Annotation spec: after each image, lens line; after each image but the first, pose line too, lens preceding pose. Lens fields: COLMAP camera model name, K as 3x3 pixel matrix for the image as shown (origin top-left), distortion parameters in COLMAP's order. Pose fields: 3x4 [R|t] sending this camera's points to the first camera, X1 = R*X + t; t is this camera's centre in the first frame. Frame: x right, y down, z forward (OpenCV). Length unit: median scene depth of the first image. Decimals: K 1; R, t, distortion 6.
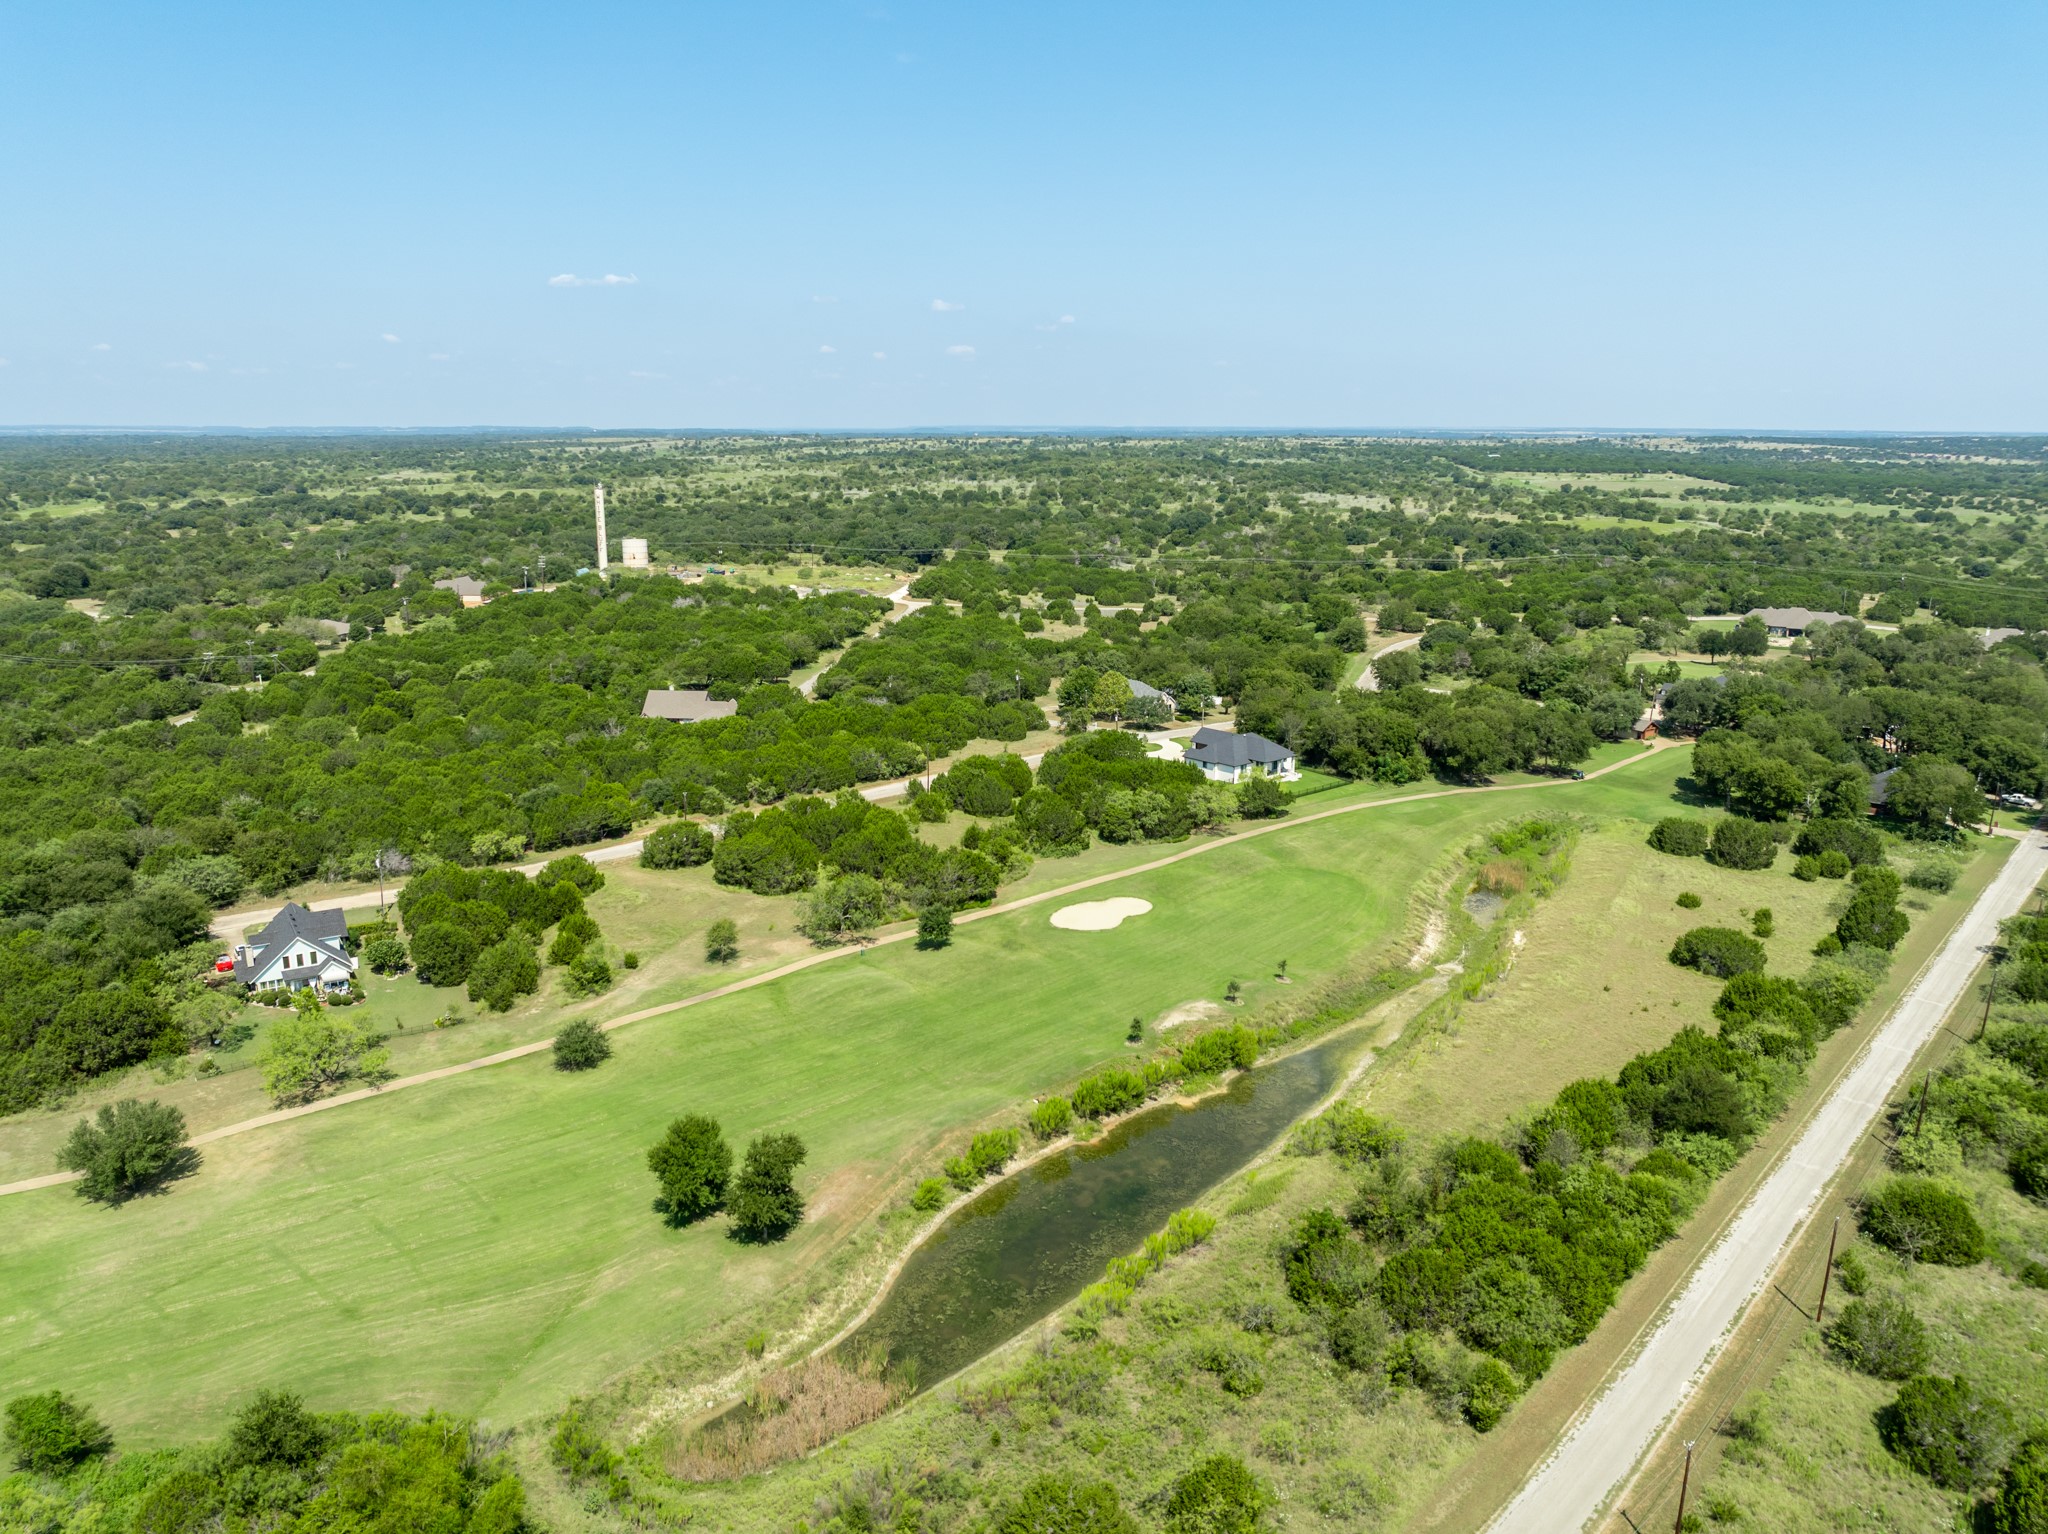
lens RADIAL K [[1439.9, 0, 1024.0], [0, 1439.9, 767.0], [0, 0, 1]] dist [-0.031470, 0.005742]
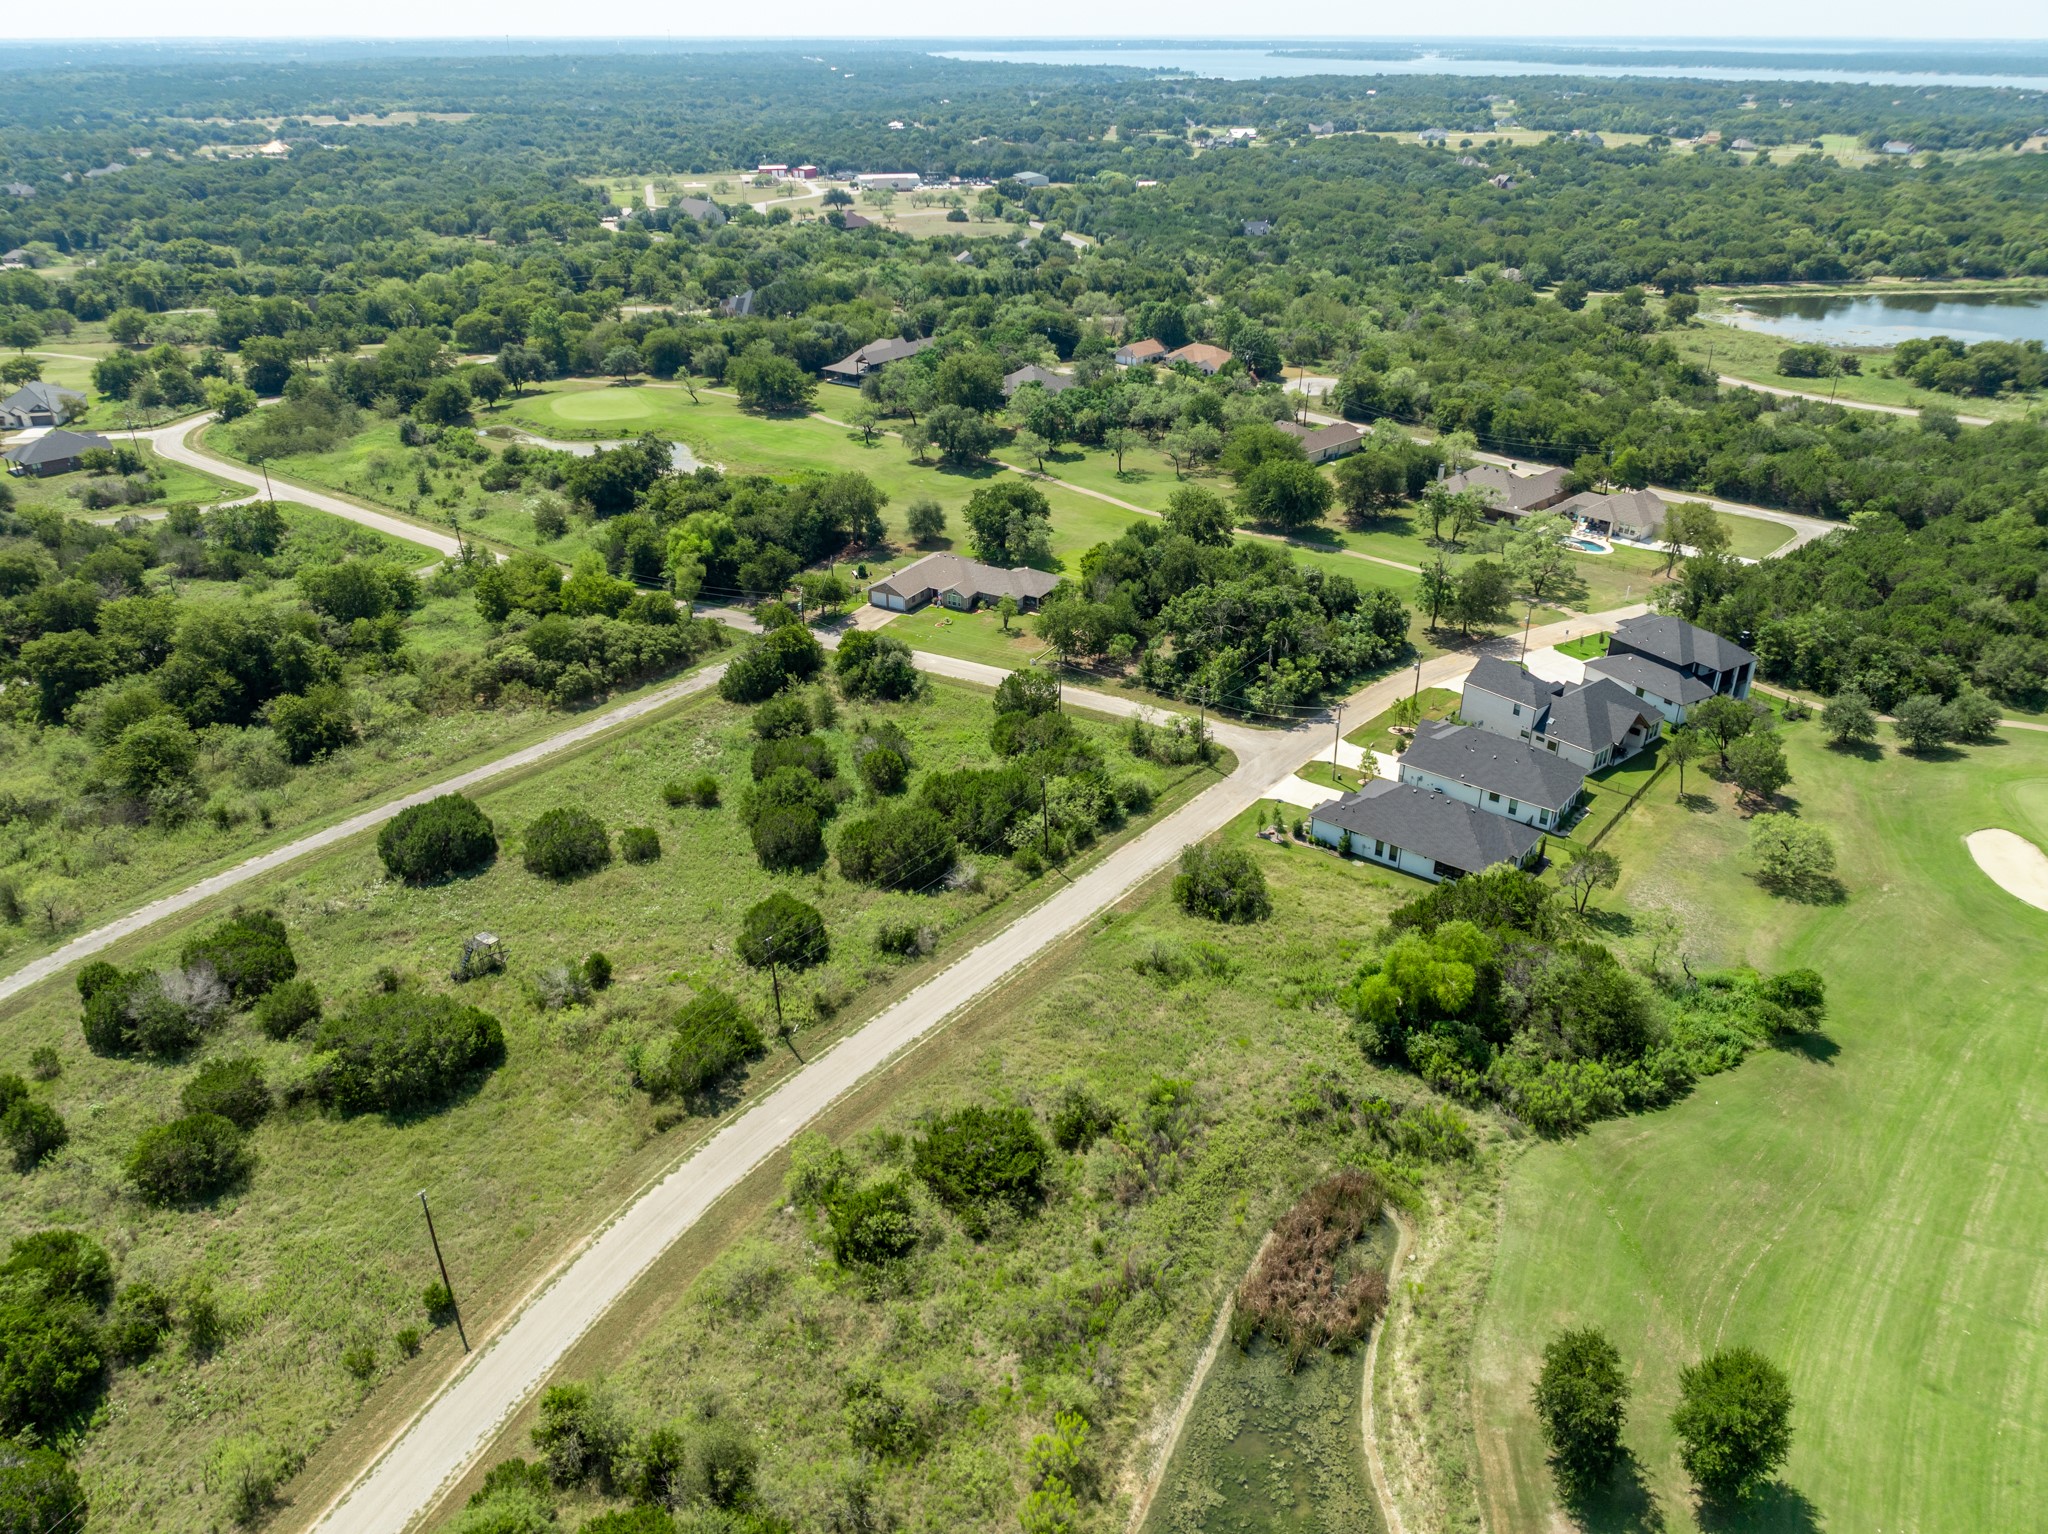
lens RADIAL K [[1439.9, 0, 1024.0], [0, 1439.9, 767.0], [0, 0, 1]] dist [-0.031470, 0.005742]
pose [[-0.950590, 0.135026, -0.279548, 0.183238], [-0.072497, 0.779015, 0.622800, -0.283502], [0.301866, 0.612294, -0.730735, 1.048507]]
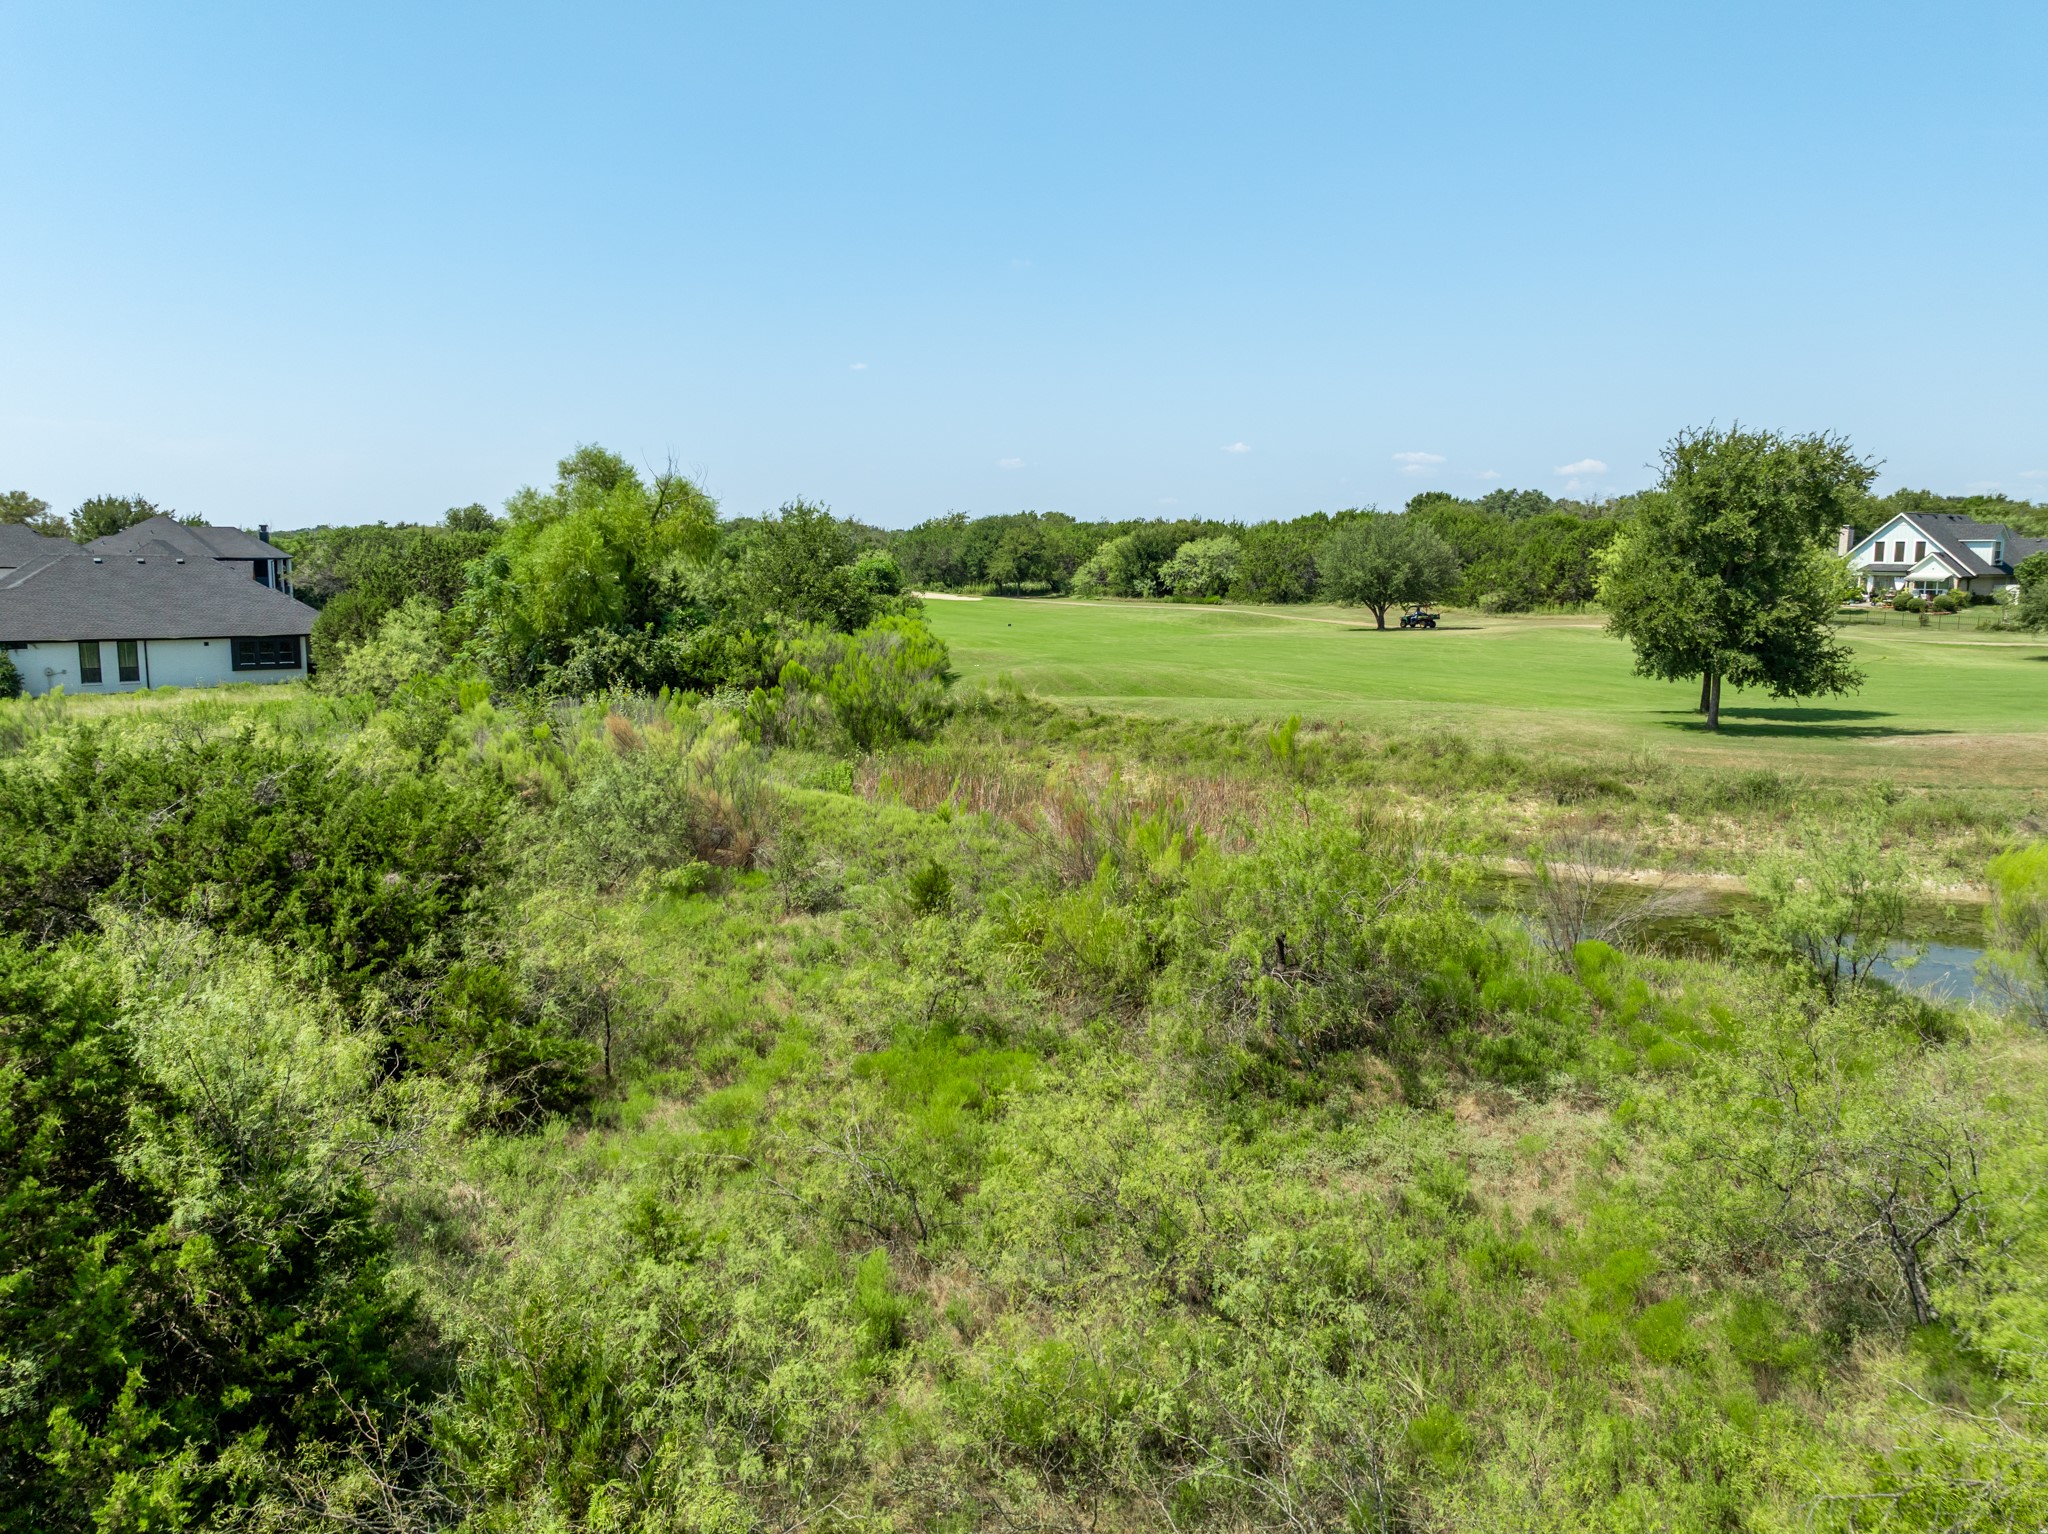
lens RADIAL K [[1439.9, 0, 1024.0], [0, 1439.9, 767.0], [0, 0, 1]] dist [-0.031470, 0.005742]
pose [[0.050876, 0.138063, -0.989116, 0.159267], [-0.226711, 0.966139, 0.123195, 0.287657], [0.972632, 0.217976, 0.080454, 0.686514]]
